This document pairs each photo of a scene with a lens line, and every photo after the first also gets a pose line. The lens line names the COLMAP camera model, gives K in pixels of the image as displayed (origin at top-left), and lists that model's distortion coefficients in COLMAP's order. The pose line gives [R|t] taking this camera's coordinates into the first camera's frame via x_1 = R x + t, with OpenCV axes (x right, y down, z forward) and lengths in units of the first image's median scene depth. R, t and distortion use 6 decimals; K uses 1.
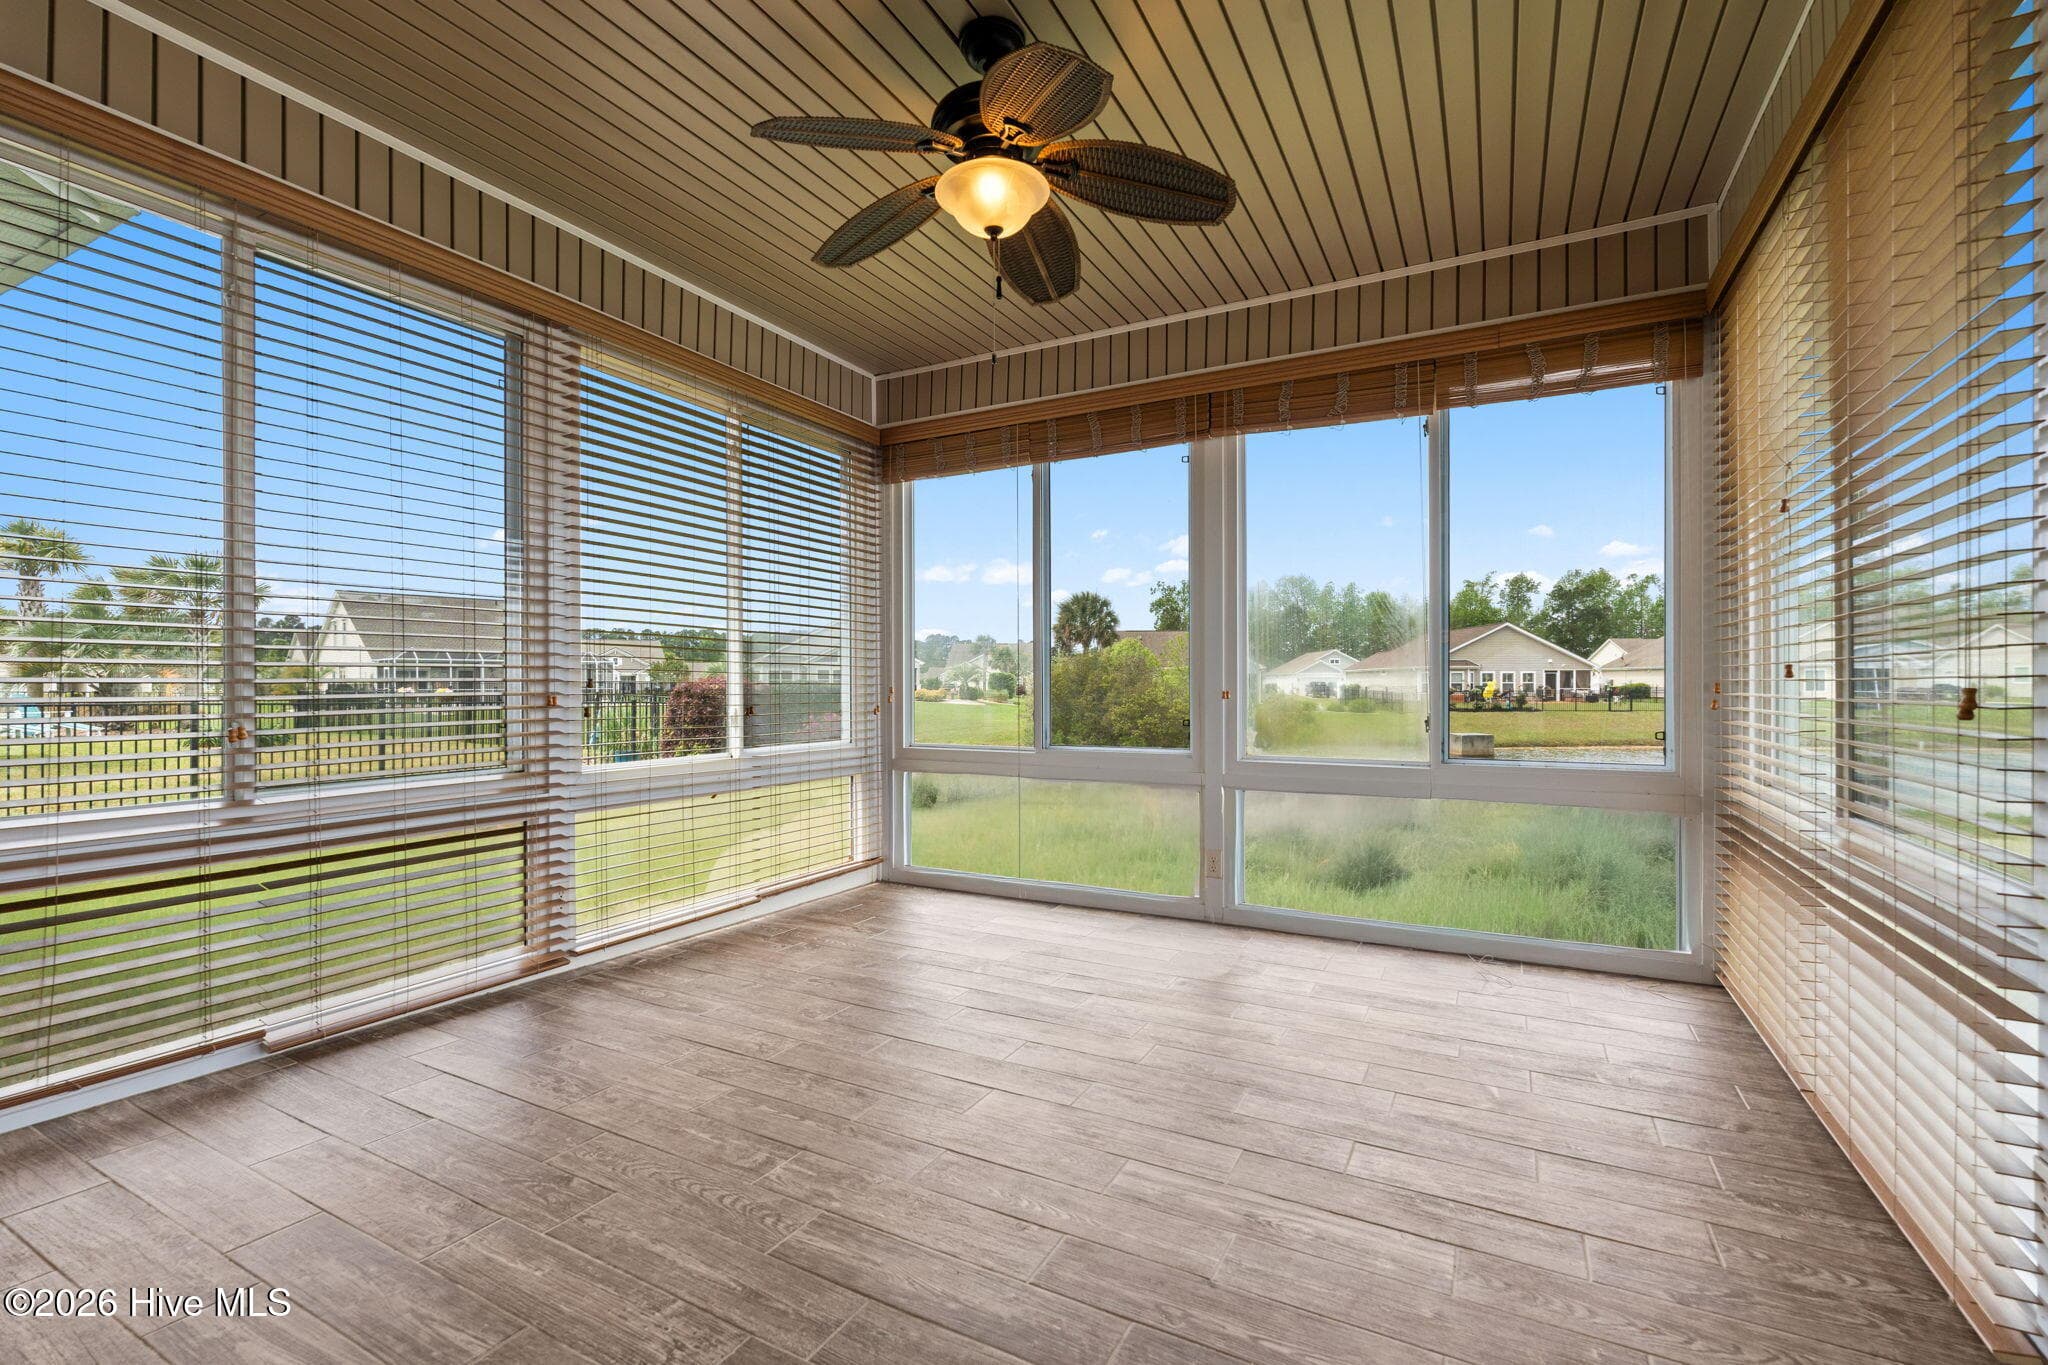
lens RADIAL K [[901.2, 0, 1015.1], [0, 901.2, 681.4], [0, 0, 1]] dist [-0.000760, 0.000270]
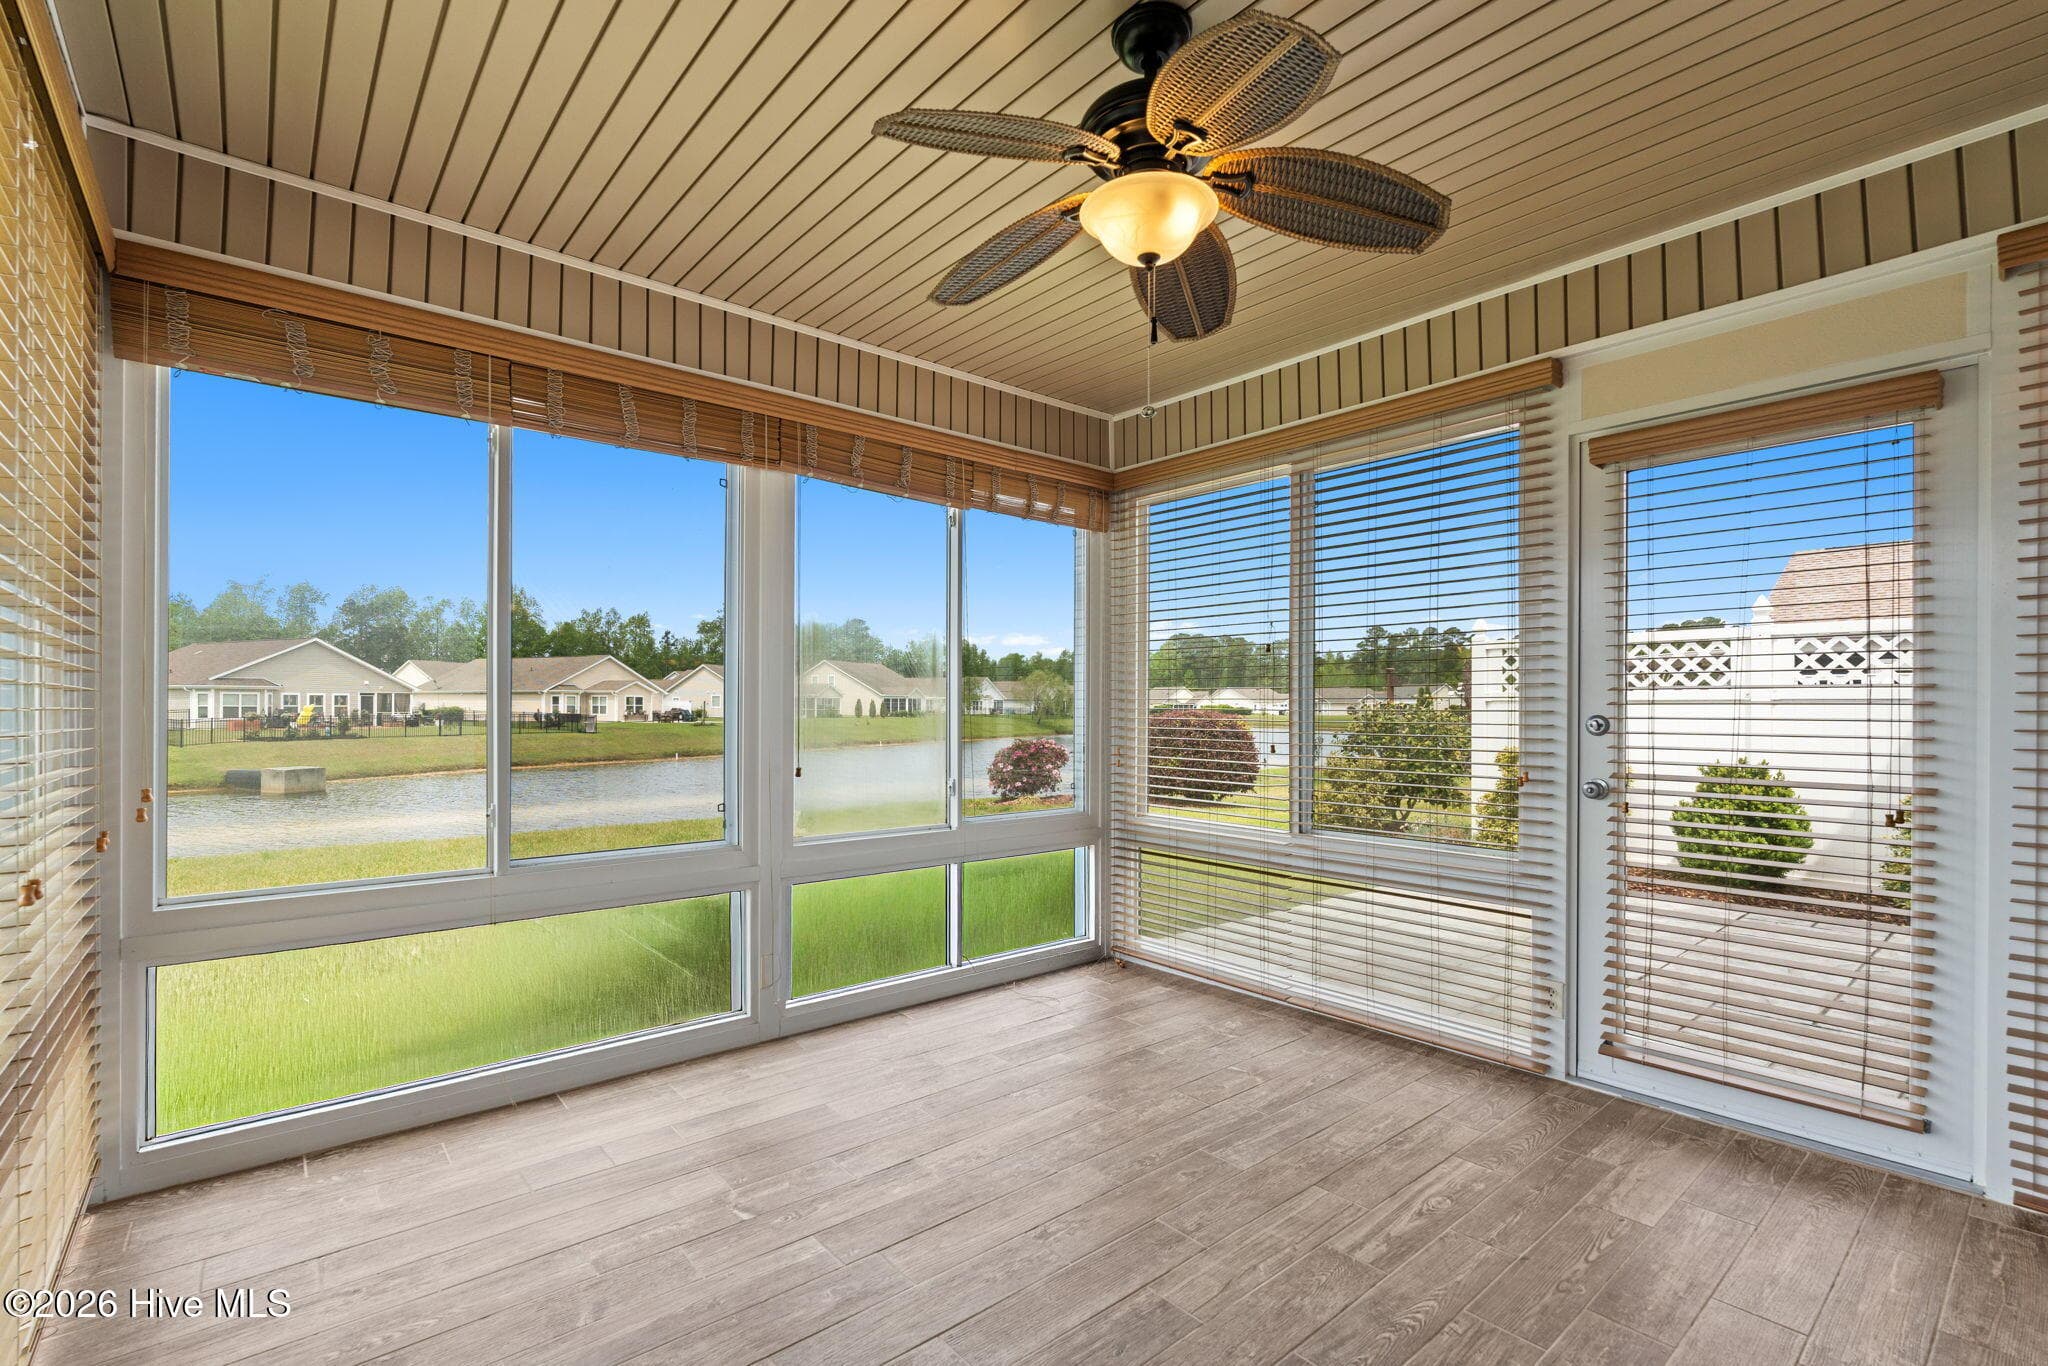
lens RADIAL K [[915.1, 0, 1026.3], [0, 915.1, 711.7], [0, 0, 1]] dist [0.000757, 0.000426]
pose [[0.369419, -0.002787, 0.929259, -0.425308], [-0.006780, 0.999961, 0.005694, -0.042630], [-0.929238, -0.008404, 0.369386, 0.394261]]
